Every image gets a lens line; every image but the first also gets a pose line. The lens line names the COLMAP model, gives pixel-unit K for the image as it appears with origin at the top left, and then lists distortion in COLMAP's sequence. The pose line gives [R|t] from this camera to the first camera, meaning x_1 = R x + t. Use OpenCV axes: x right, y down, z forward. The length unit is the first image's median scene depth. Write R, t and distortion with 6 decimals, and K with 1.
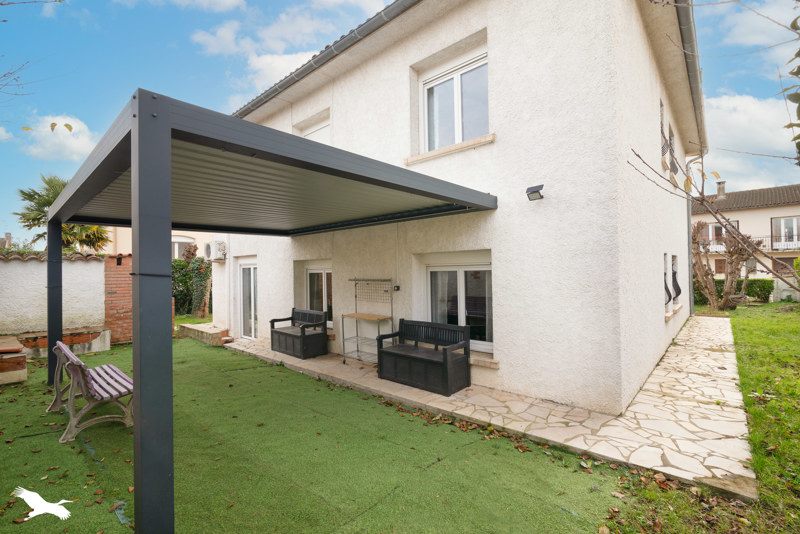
lens RADIAL K [[361.5, 0, 400.0], [0, 361.5, 267.0], [0, 0, 1]] dist [-0.000226, -0.000215]
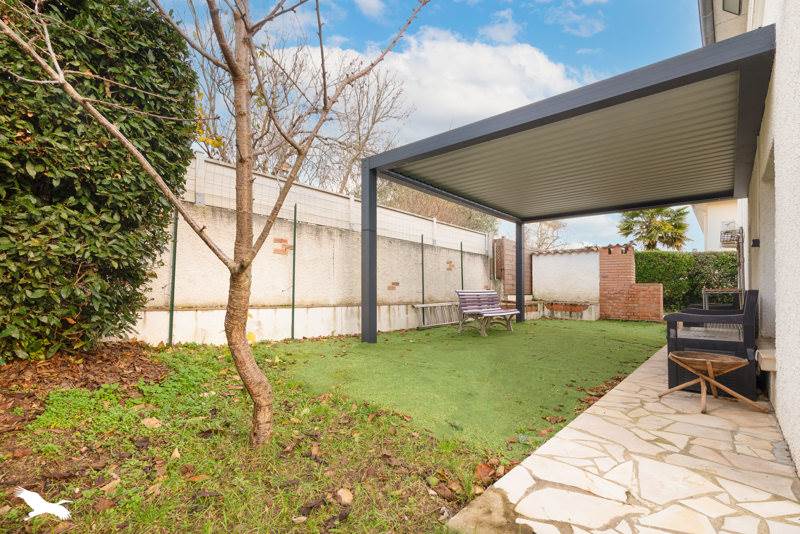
lens RADIAL K [[371.1, 0, 400.9], [0, 371.1, 288.3], [0, 0, 1]] dist [0.000109, 0.000013]
pose [[0.004570, 0.009017, -0.999949, 1.006232], [0.000171, 0.999959, 0.009018, 0.210174], [0.999990, -0.000213, 0.004568, 0.631681]]
